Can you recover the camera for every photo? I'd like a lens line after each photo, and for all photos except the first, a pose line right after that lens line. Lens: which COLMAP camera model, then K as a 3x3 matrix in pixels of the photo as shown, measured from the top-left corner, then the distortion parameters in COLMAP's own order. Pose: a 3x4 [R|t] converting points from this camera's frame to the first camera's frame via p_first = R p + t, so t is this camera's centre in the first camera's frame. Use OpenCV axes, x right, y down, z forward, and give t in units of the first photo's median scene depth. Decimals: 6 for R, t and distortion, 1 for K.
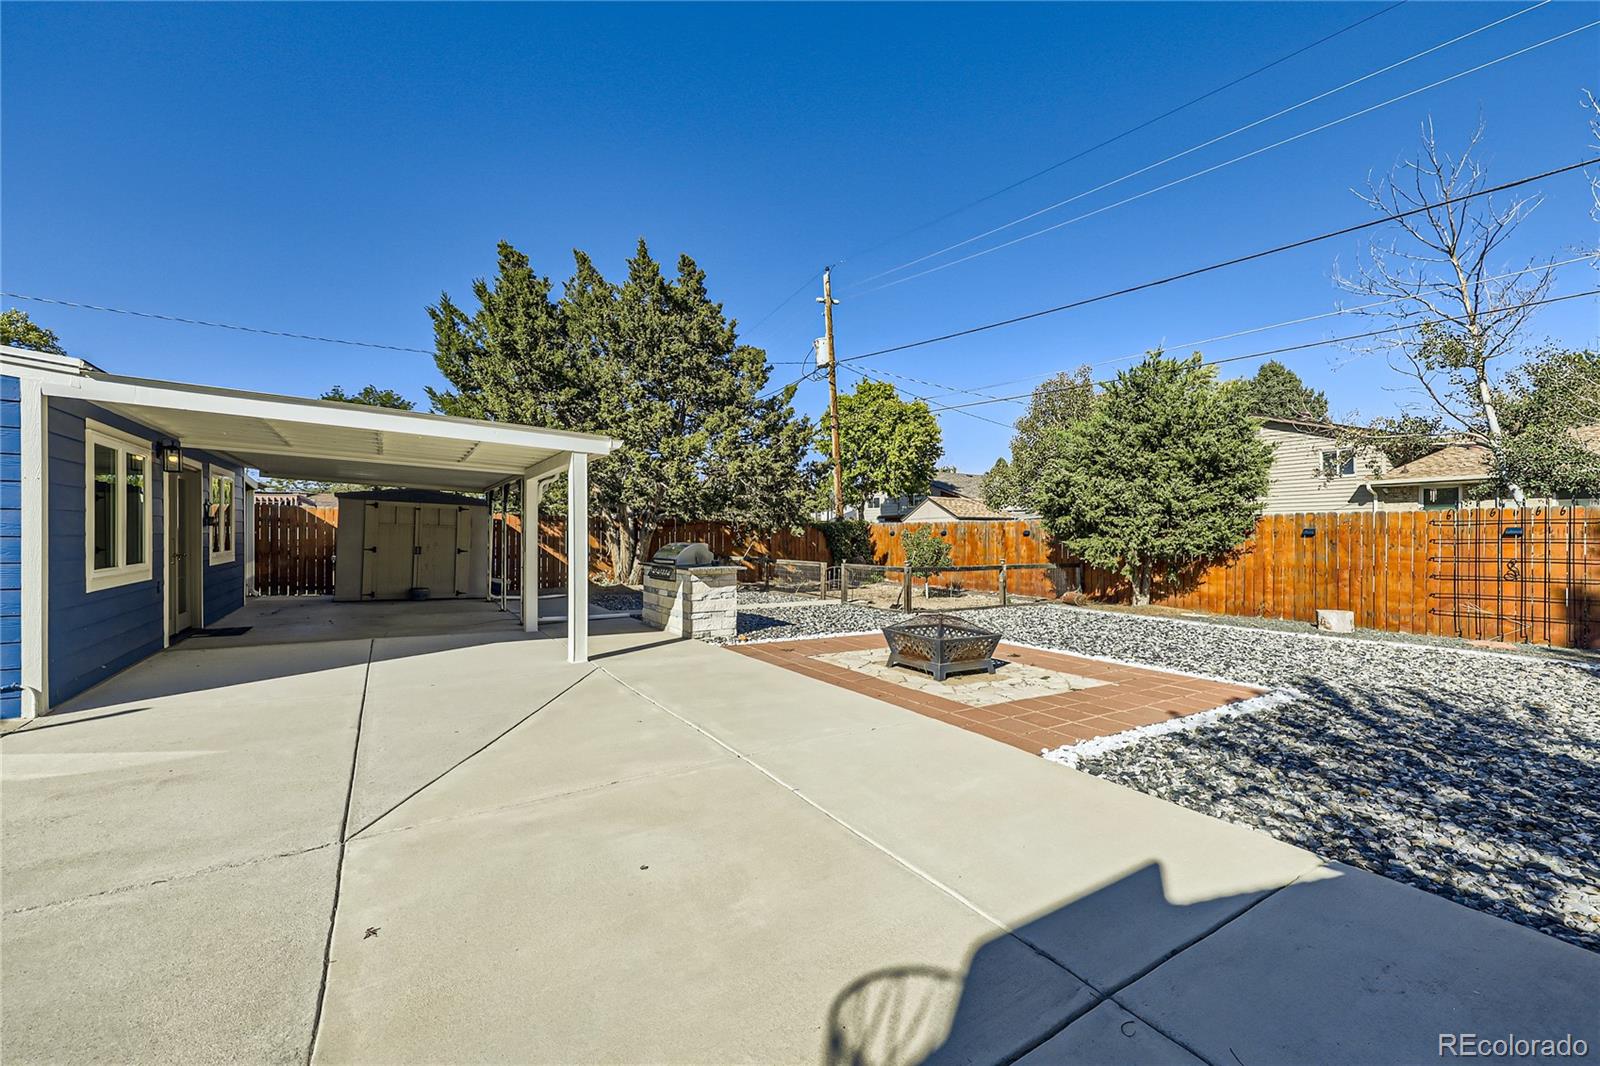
lens RADIAL K [[622.4, 0, 794.7], [0, 622.4, 539.5], [0, 0, 1]] dist [0.029372, -0.000064]
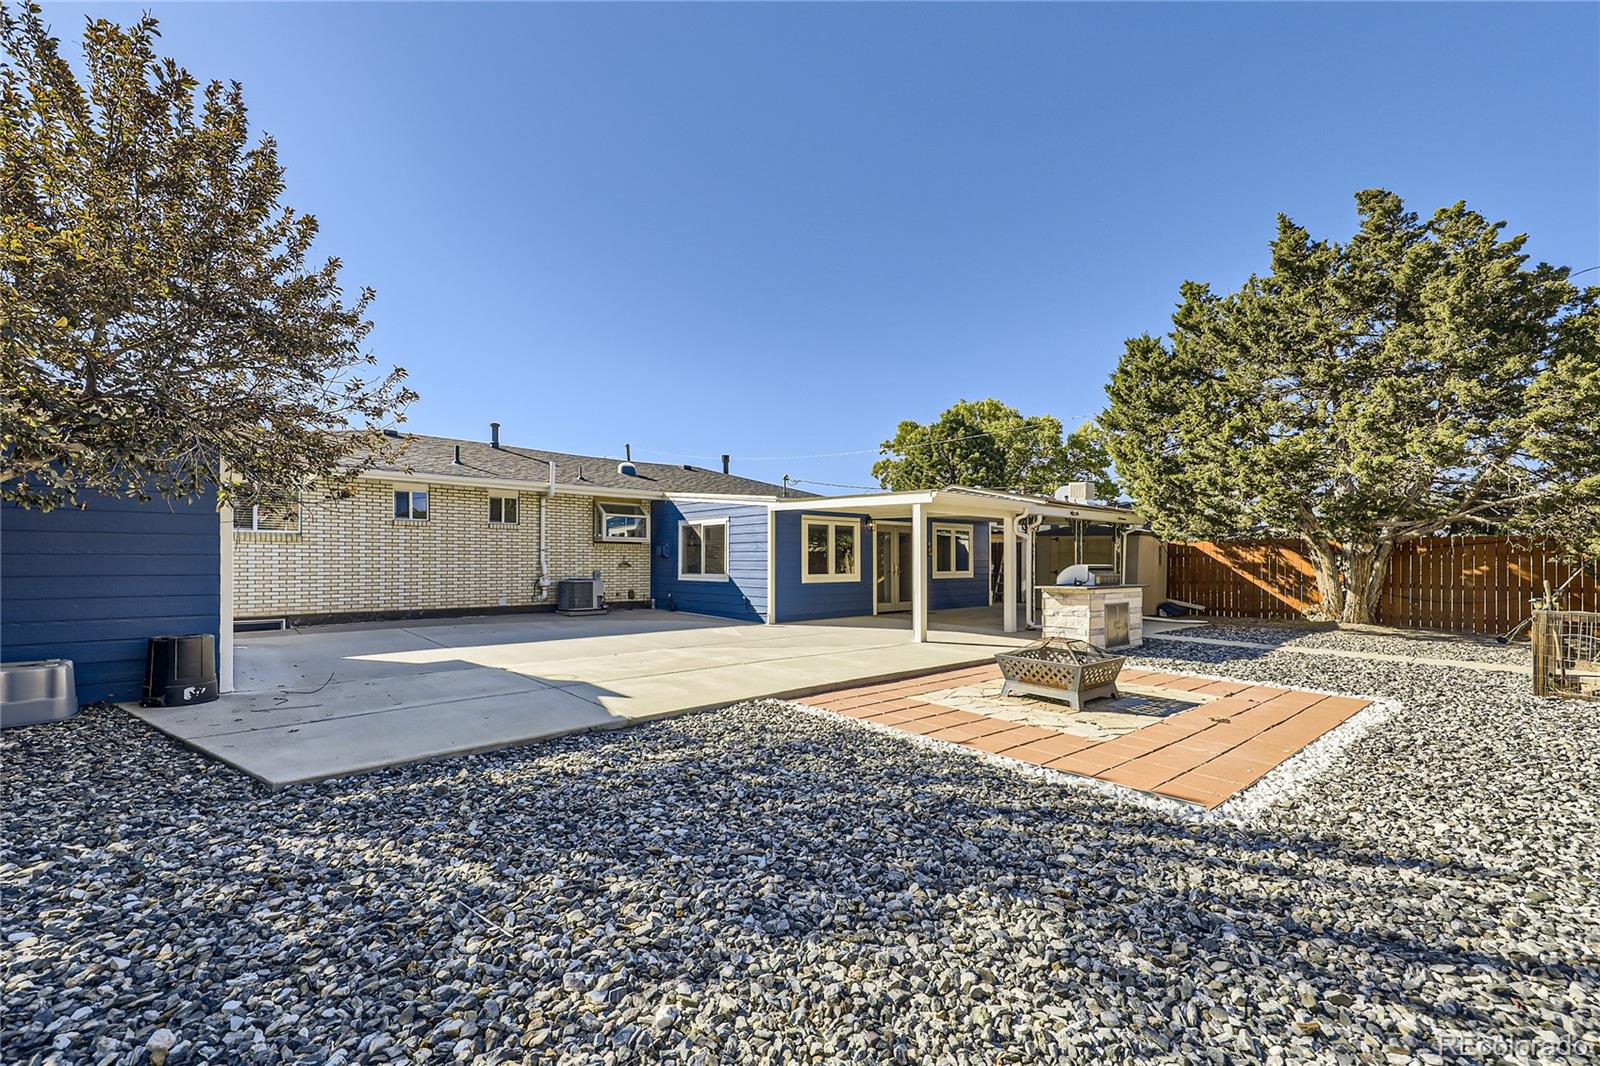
lens RADIAL K [[622.4, 0, 794.7], [0, 622.4, 539.5], [0, 0, 1]] dist [0.029372, -0.000064]
pose [[0.164935, -0.043950, -0.985325, 1.113486], [-0.004293, 0.998965, -0.045277, 0.018791], [0.986295, 0.011698, 0.164575, 0.468679]]
